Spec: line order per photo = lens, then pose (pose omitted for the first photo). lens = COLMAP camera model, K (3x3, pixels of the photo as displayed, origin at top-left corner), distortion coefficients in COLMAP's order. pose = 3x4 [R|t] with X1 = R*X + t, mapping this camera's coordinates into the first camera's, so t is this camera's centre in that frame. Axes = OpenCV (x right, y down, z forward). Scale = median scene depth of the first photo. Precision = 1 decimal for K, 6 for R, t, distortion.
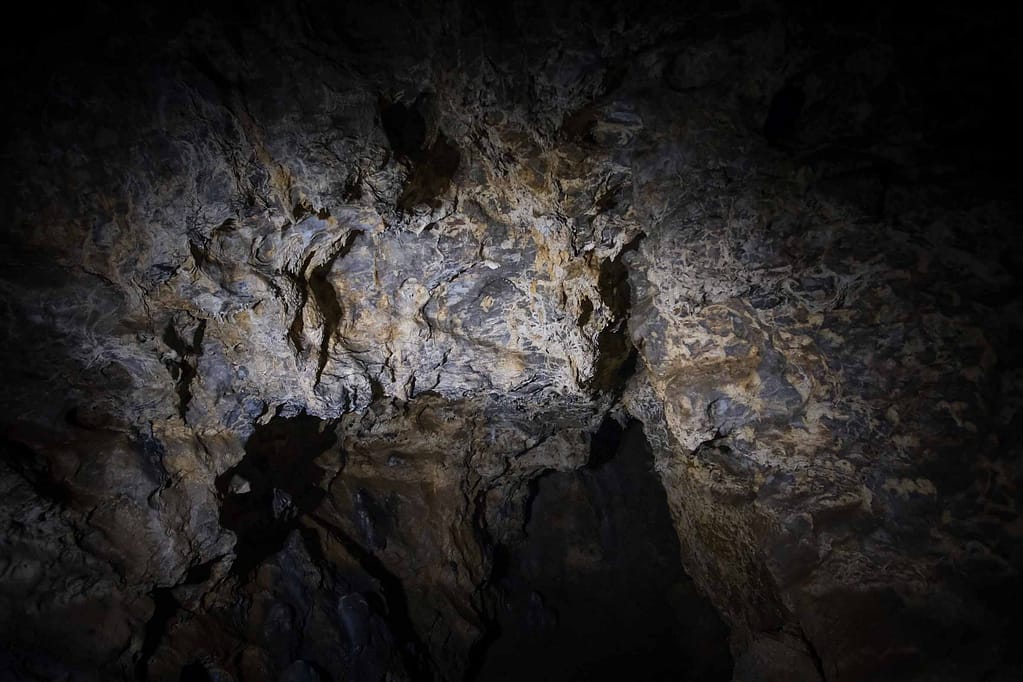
lens RADIAL K [[546.6, 0, 520.8], [0, 546.6, 343.0], [0, 0, 1]] dist [-0.036803, 0.010780]
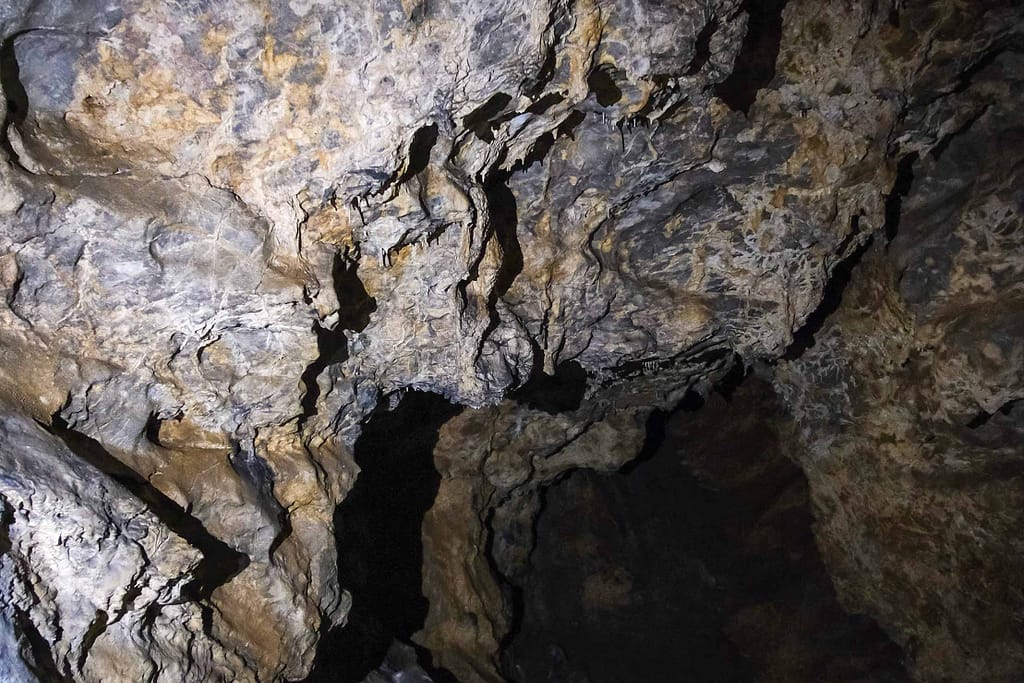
lens RADIAL K [[822.0, 0, 512.0], [0, 822.0, 382.0], [0, 0, 1]] dist [-0.031230, -0.002467]
pose [[0.981581, -0.063393, 0.180223, -0.460984], [0.042983, 0.992437, 0.114985, -0.004245], [-0.186149, -0.105121, 0.976882, 0.022268]]
